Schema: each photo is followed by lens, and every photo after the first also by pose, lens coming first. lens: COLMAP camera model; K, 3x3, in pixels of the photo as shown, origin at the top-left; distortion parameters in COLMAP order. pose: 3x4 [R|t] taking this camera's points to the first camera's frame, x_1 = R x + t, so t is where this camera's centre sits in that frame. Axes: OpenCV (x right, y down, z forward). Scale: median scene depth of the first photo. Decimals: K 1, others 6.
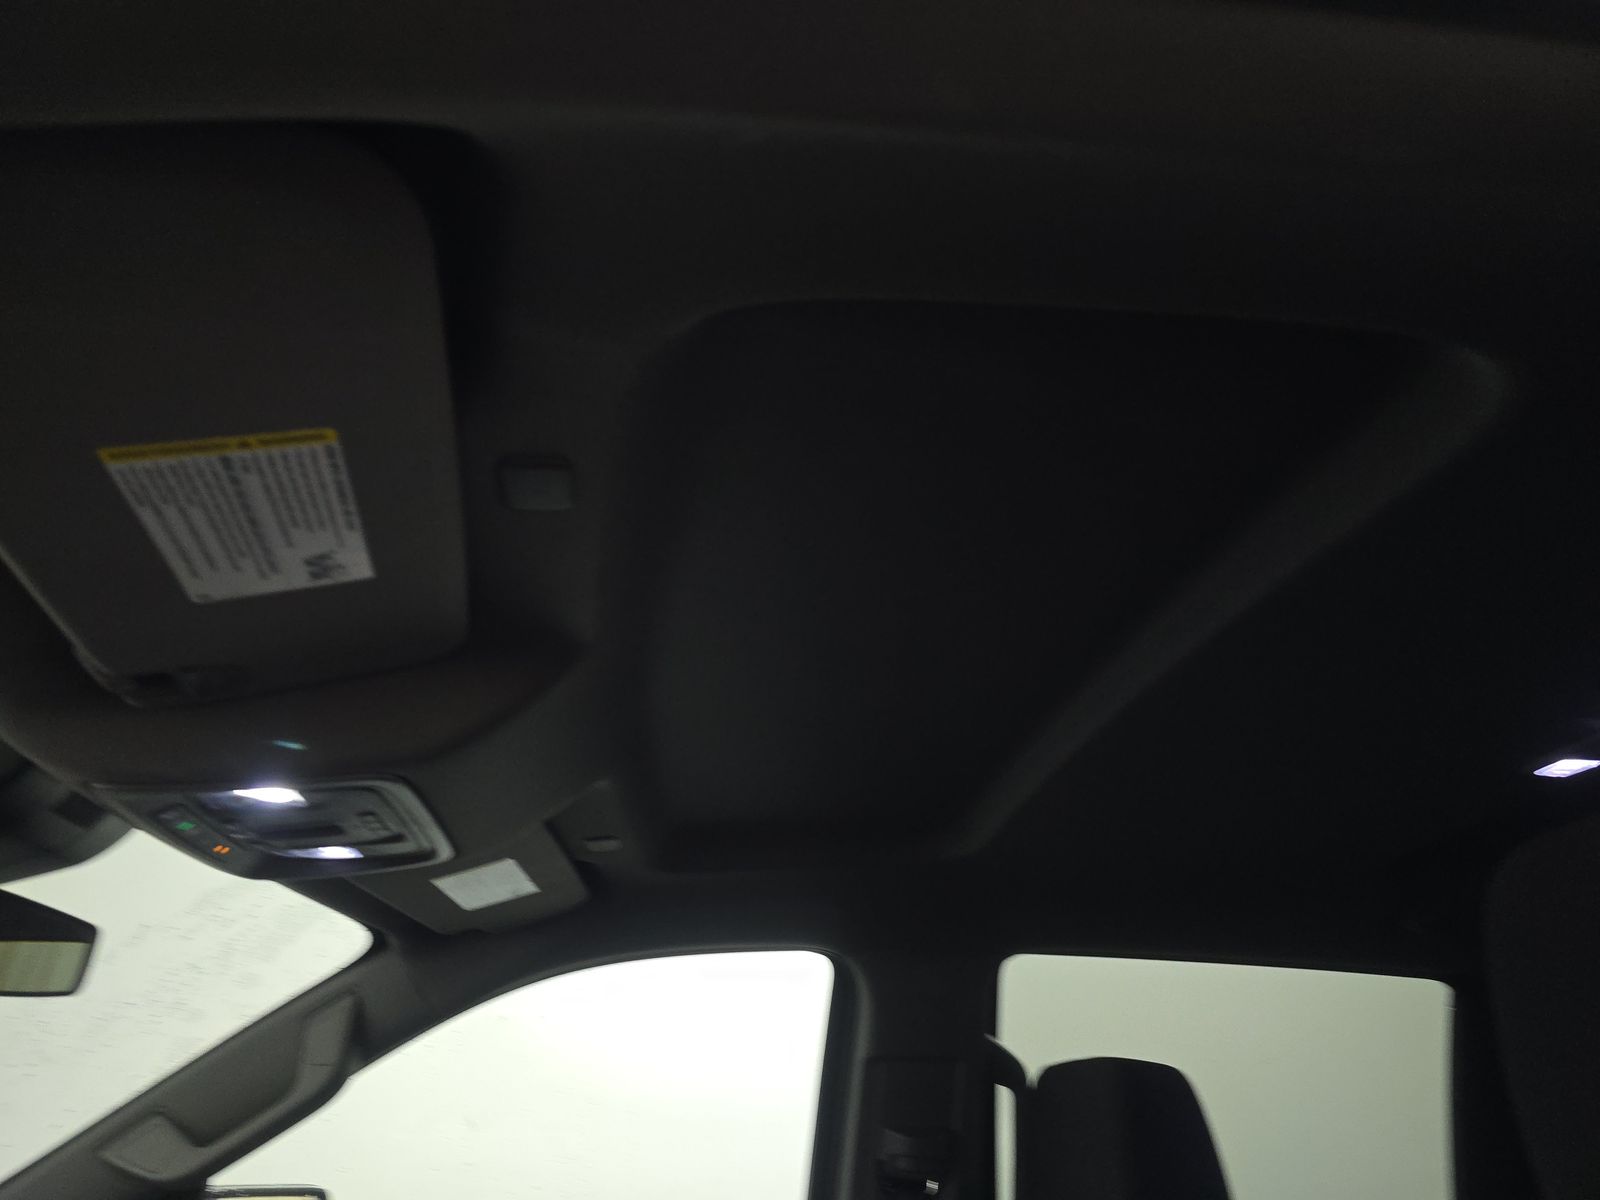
lens RADIAL K [[1093.8, 0, 800.0], [0, 1093.8, 600.0], [0, 0, 1]] dist [0.035544, -0.030927]
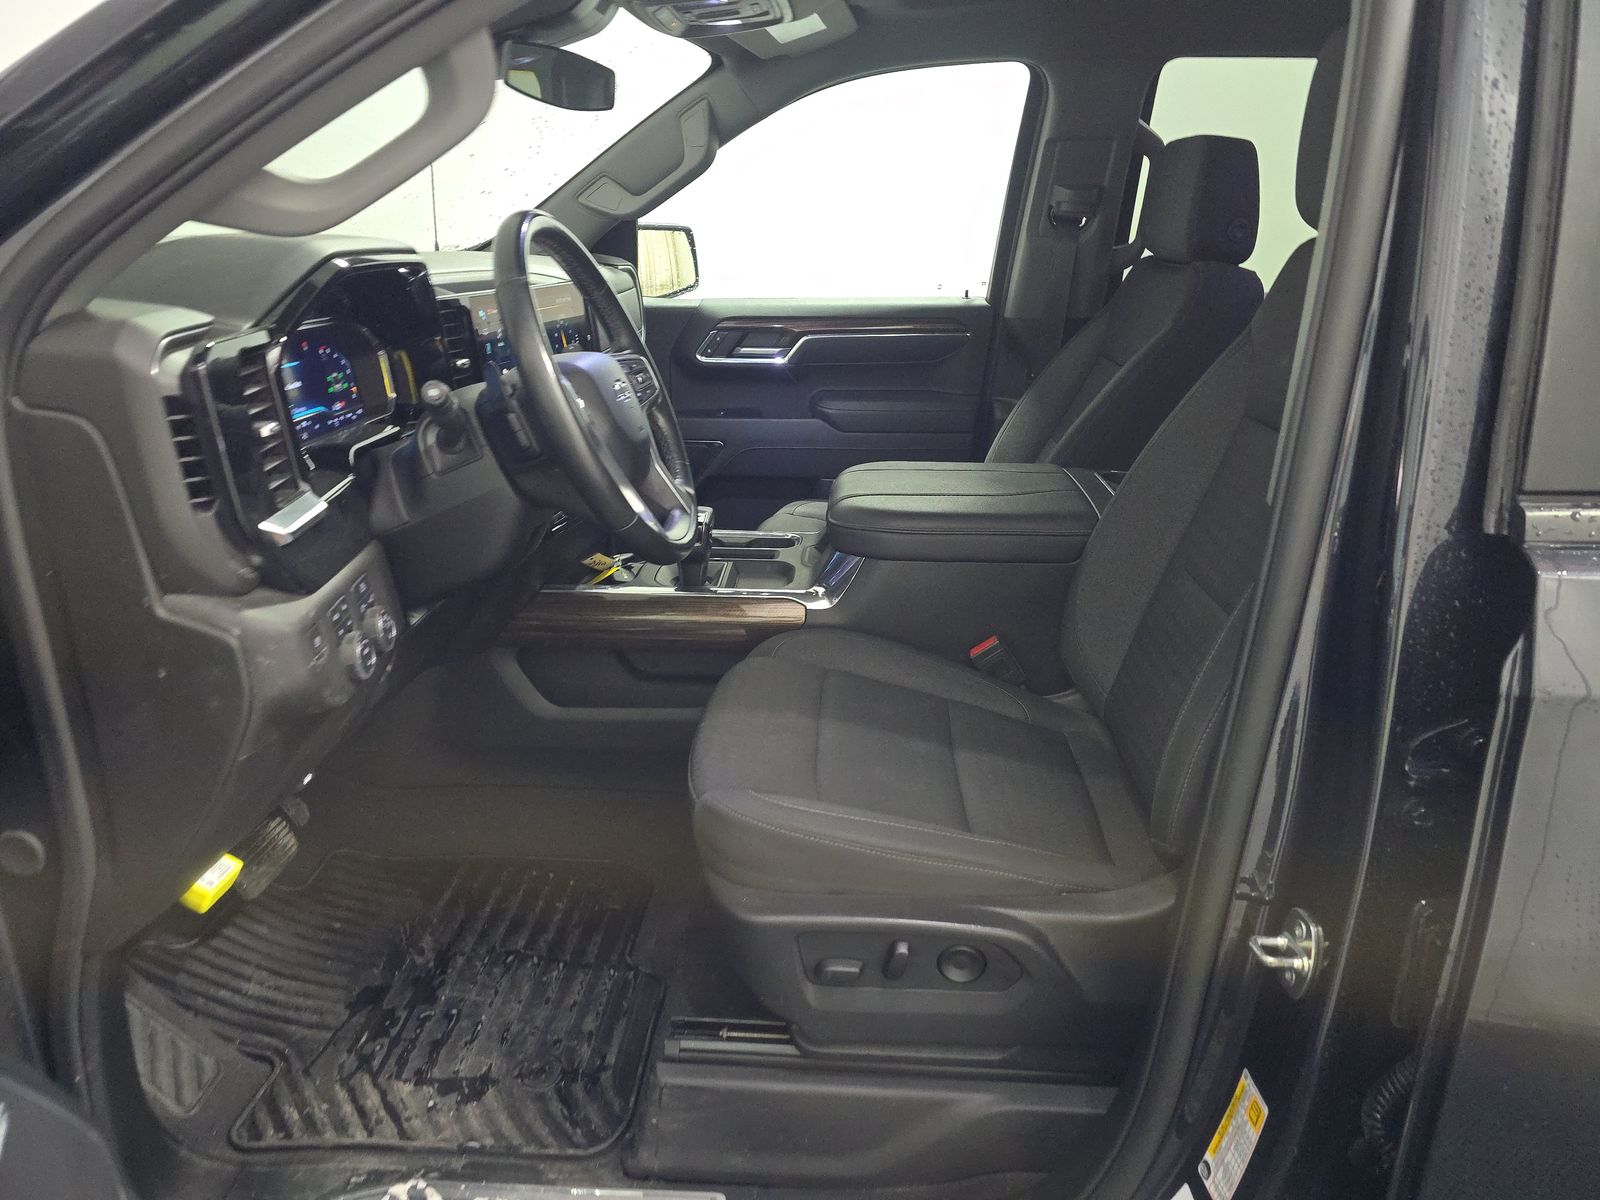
lens RADIAL K [[1093.8, 0, 800.0], [0, 1093.8, 600.0], [0, 0, 1]] dist [0.035544, -0.030927]
pose [[0.982801, 0.065200, -0.172777, 0.028636], [0.076715, 0.706904, 0.703137, -0.218433], [0.167981, -0.704298, 0.689744, -0.527167]]
